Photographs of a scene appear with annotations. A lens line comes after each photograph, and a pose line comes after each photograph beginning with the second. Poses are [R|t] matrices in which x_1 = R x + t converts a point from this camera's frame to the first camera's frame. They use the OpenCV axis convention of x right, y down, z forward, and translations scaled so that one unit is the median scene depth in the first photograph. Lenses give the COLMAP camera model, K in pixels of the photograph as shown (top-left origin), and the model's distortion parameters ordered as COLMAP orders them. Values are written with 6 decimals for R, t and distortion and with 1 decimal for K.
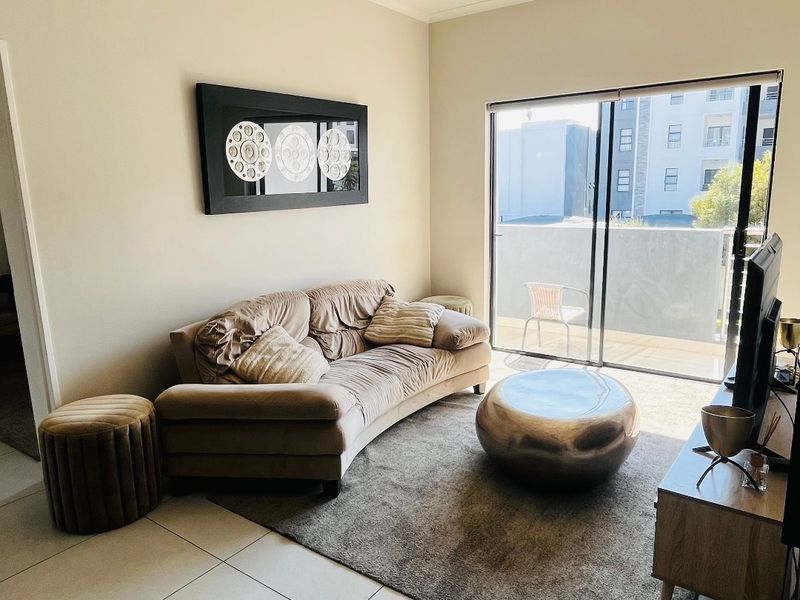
lens RADIAL K [[589.6, 0, 400.0], [0, 589.6, 300.0], [0, 0, 1]] dist [0.042796, -0.000531]
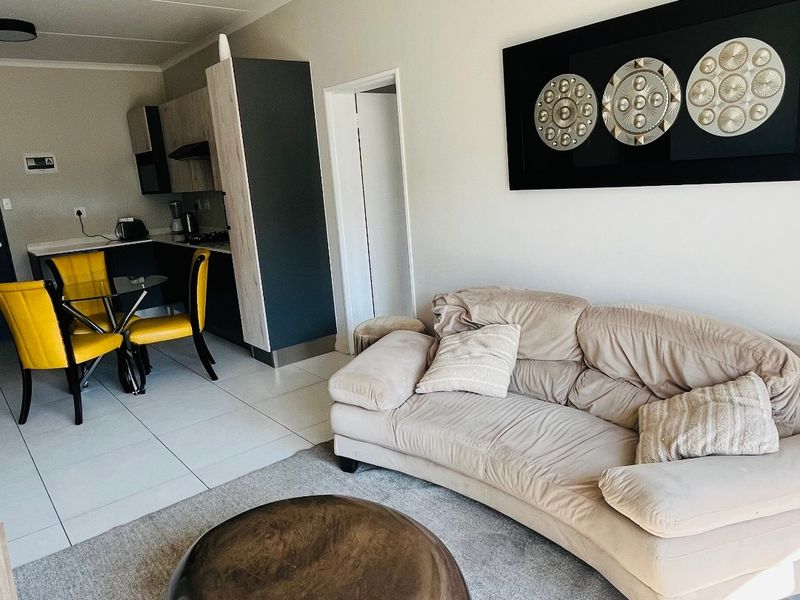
lens RADIAL K [[589.6, 0, 400.0], [0, 589.6, 300.0], [0, 0, 1]] dist [0.042796, -0.000531]
pose [[-0.255288, 0.253724, -0.932980, 0.578456], [-0.101430, 0.952602, 0.286814, -0.205218], [0.961530, 0.167853, -0.217452, 0.944086]]
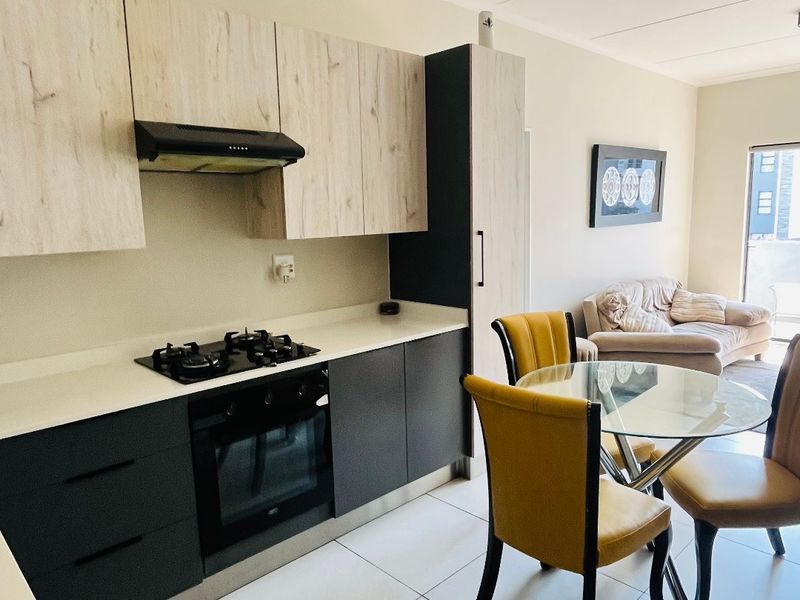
lens RADIAL K [[606.0, 0, 404.3], [0, 606.0, 303.7], [0, 0, 1]] dist [0.042446, -0.030731]
pose [[0.988954, 0.024103, -0.146247, -0.510068], [-0.029051, 0.999072, -0.031793, 0.104343], [0.145345, 0.035690, 0.988737, -0.559205]]
